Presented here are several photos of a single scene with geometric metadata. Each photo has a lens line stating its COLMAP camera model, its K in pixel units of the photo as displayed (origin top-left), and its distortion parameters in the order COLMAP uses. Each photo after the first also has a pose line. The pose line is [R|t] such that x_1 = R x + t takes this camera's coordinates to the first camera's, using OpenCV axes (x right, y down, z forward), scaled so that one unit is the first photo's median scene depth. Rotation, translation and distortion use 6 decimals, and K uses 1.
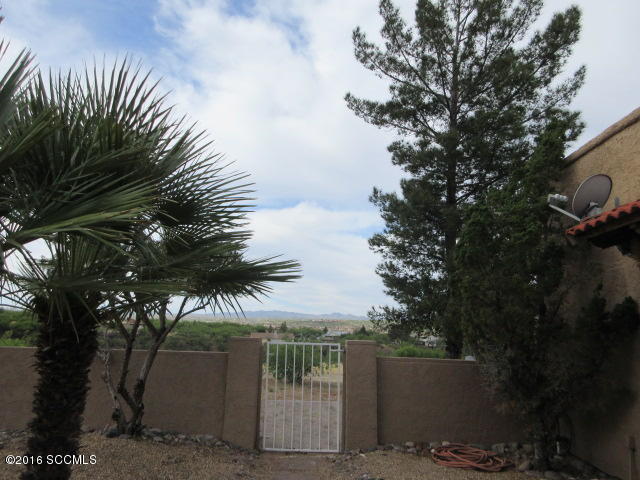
lens RADIAL K [[475.9, 0, 319.7], [0, 475.9, 241.4], [0, 0, 1]] dist [0.001875, -0.007081]
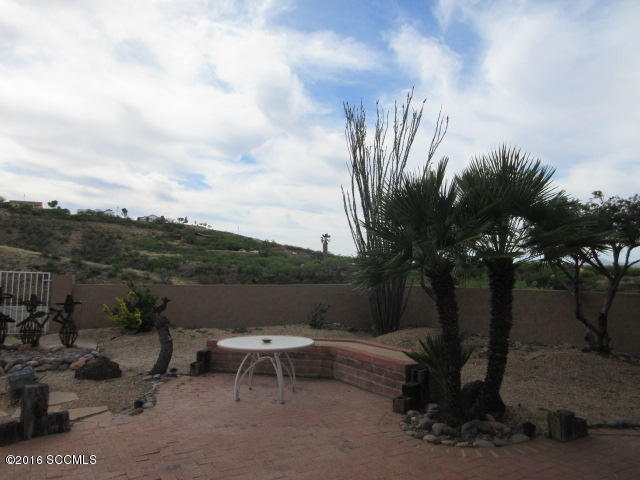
lens RADIAL K [[475.9, 0, 318.7], [0, 475.9, 238.7], [0, 0, 1]] dist [0.001875, -0.007081]
pose [[0.517487, -0.082040, -0.851749, 0.364965], [0.161154, 0.986925, 0.002850, -0.046755], [0.840379, -0.138738, 0.523942, -0.335445]]
